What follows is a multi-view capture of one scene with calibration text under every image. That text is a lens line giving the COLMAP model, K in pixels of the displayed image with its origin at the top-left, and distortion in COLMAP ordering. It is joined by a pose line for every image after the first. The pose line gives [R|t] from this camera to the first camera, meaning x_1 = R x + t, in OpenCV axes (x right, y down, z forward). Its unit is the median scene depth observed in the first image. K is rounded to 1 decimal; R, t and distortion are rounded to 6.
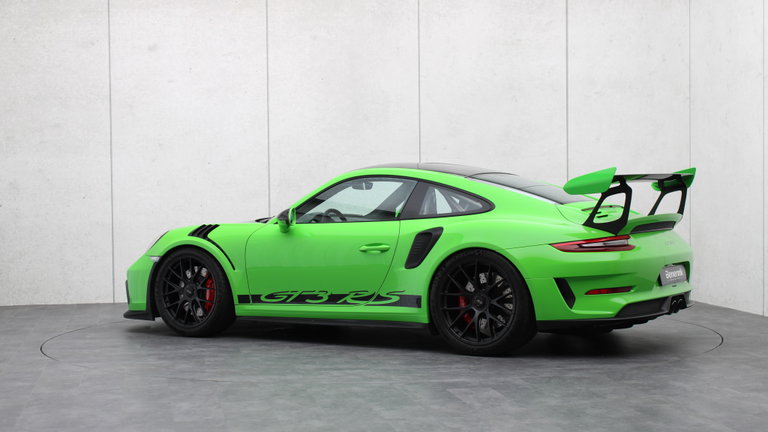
lens RADIAL K [[1299.1, 0, 384.0], [0, 1299.1, 216.0], [0, 0, 1]] dist [-0.039842, 0.010859]
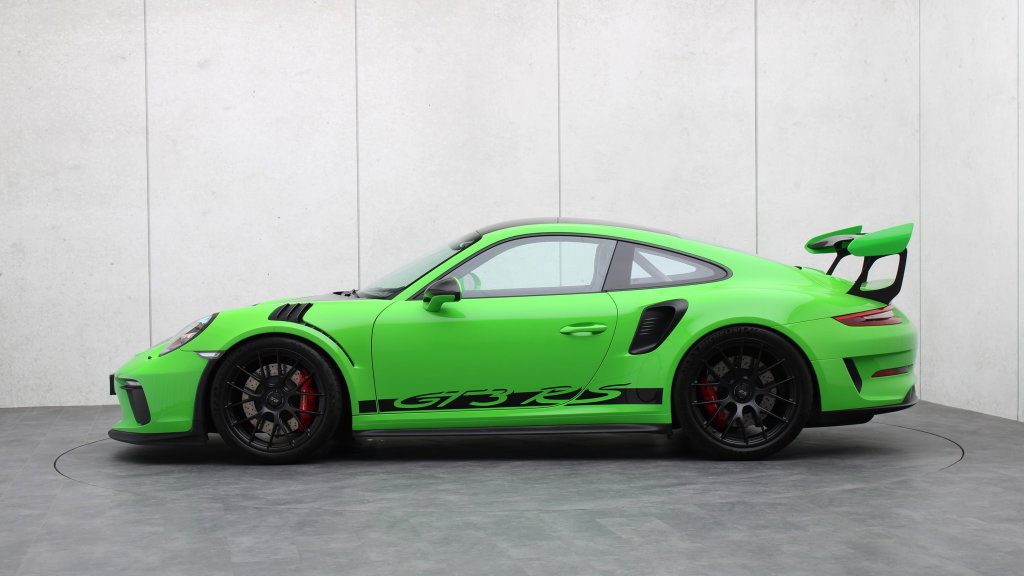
lens RADIAL K [[1732.1, 0, 512.0], [0, 1732.1, 288.0], [0, 0, 1]] dist [-0.039842, 0.010859]
pose [[0.868674, -0.016678, 0.495103, -0.536011], [0.015137, 0.999860, 0.007123, -0.006911], [-0.495152, 0.001307, 0.868805, 0.142537]]
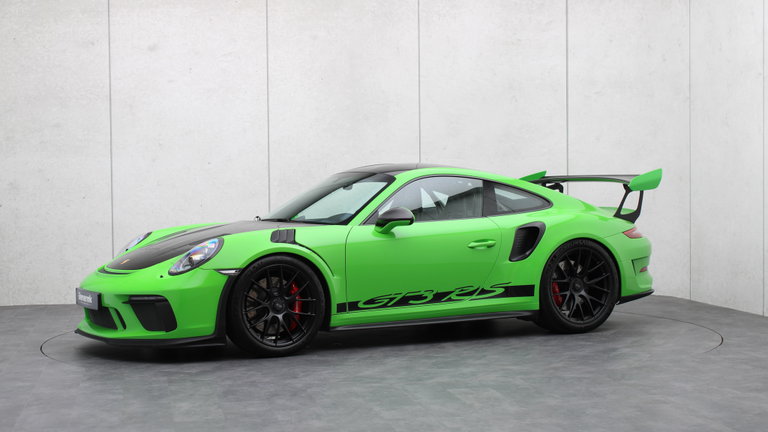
lens RADIAL K [[1299.1, 0, 384.0], [0, 1299.1, 216.0], [0, 0, 1]] dist [-0.039842, 0.010859]
pose [[0.506605, -0.018999, 0.861969, -0.935257], [0.025751, 0.999645, 0.006899, -0.007063], [-0.861794, 0.018702, 0.506914, 0.532290]]
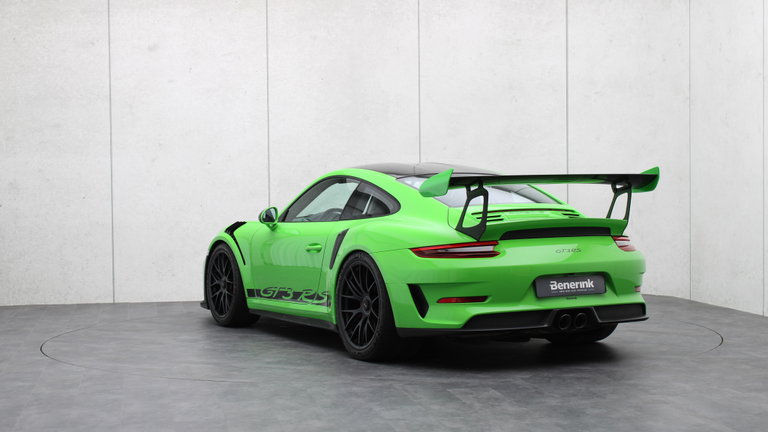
lens RADIAL K [[1299.1, 0, 384.0], [0, 1299.1, 216.0], [0, 0, 1]] dist [-0.039842, 0.010859]
pose [[0.865821, 0.013420, -0.500174, 0.541256], [-0.009755, 0.999903, 0.009941, -0.010743], [0.500259, -0.003728, 0.865868, 0.147168]]
